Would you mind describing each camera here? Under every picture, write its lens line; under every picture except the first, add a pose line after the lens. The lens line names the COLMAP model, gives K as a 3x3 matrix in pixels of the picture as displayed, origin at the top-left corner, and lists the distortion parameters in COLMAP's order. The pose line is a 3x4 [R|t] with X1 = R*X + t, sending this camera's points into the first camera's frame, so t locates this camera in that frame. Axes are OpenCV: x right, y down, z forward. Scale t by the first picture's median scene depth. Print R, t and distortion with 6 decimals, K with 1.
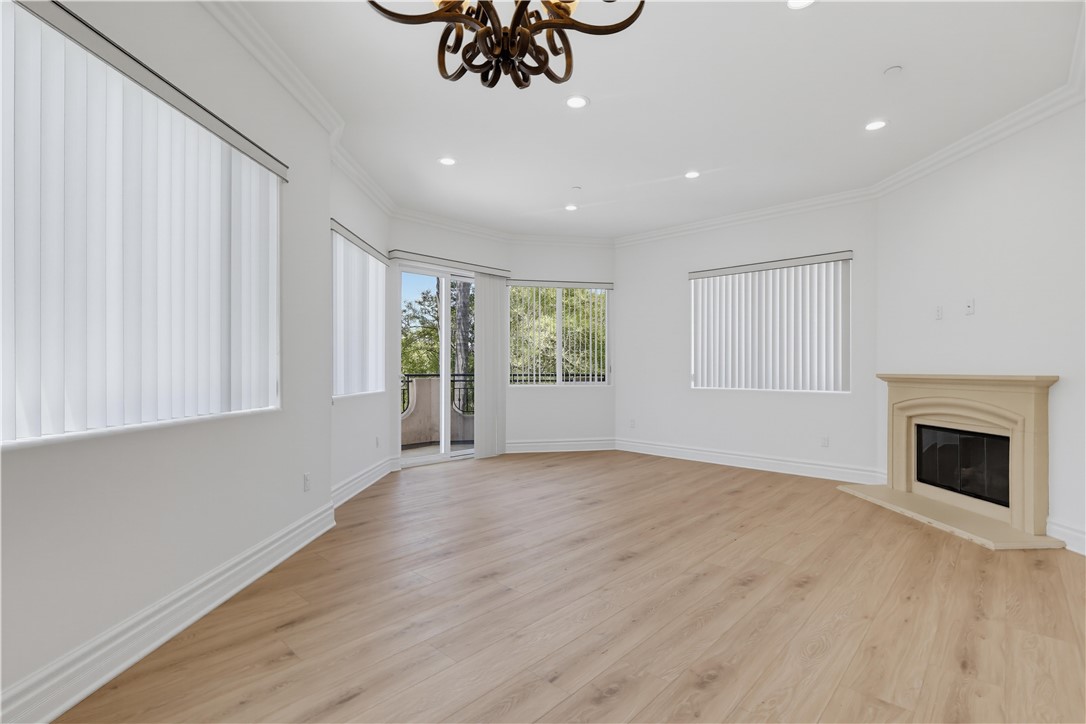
lens RADIAL K [[502.8, 0, 543.0], [0, 502.8, 372.5], [0, 0, 1]] dist [-0.003509, 0.000042]
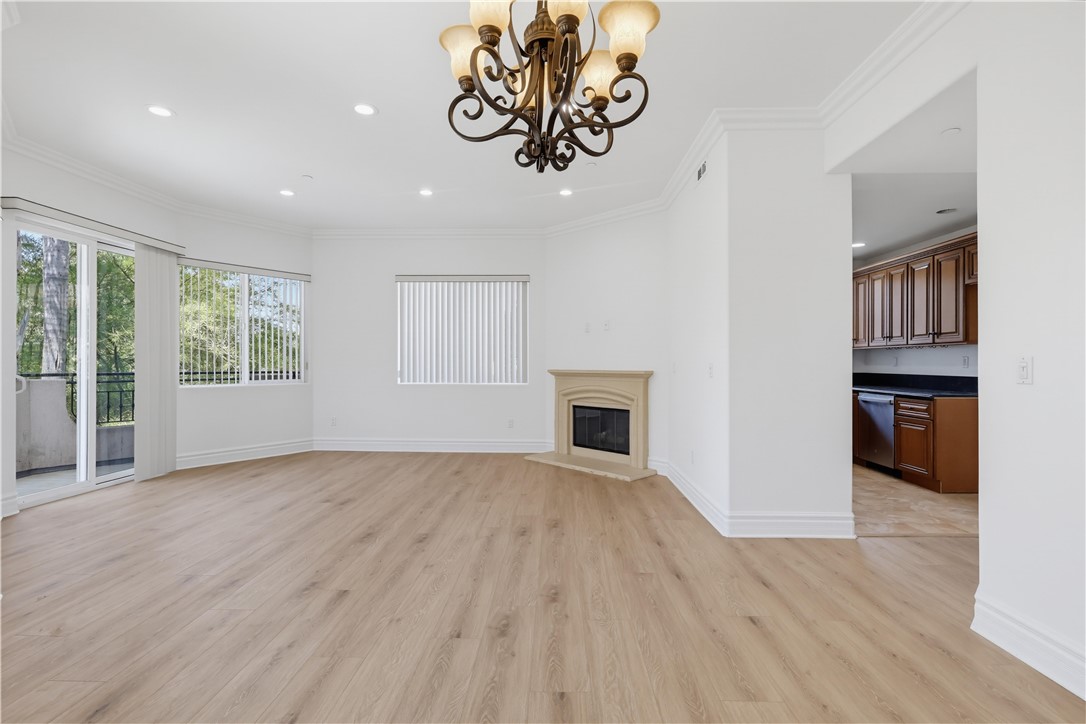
lens RADIAL K [[508.4, 0, 543.0], [0, 508.4, 362.0], [0, 0, 1]] dist [-0.014419, 0.000565]
pose [[0.745833, 0.001605, 0.666131, -0.268106], [0.003693, 0.999972, -0.006545, -0.009680], [-0.666122, 0.007341, 0.745806, -0.009625]]
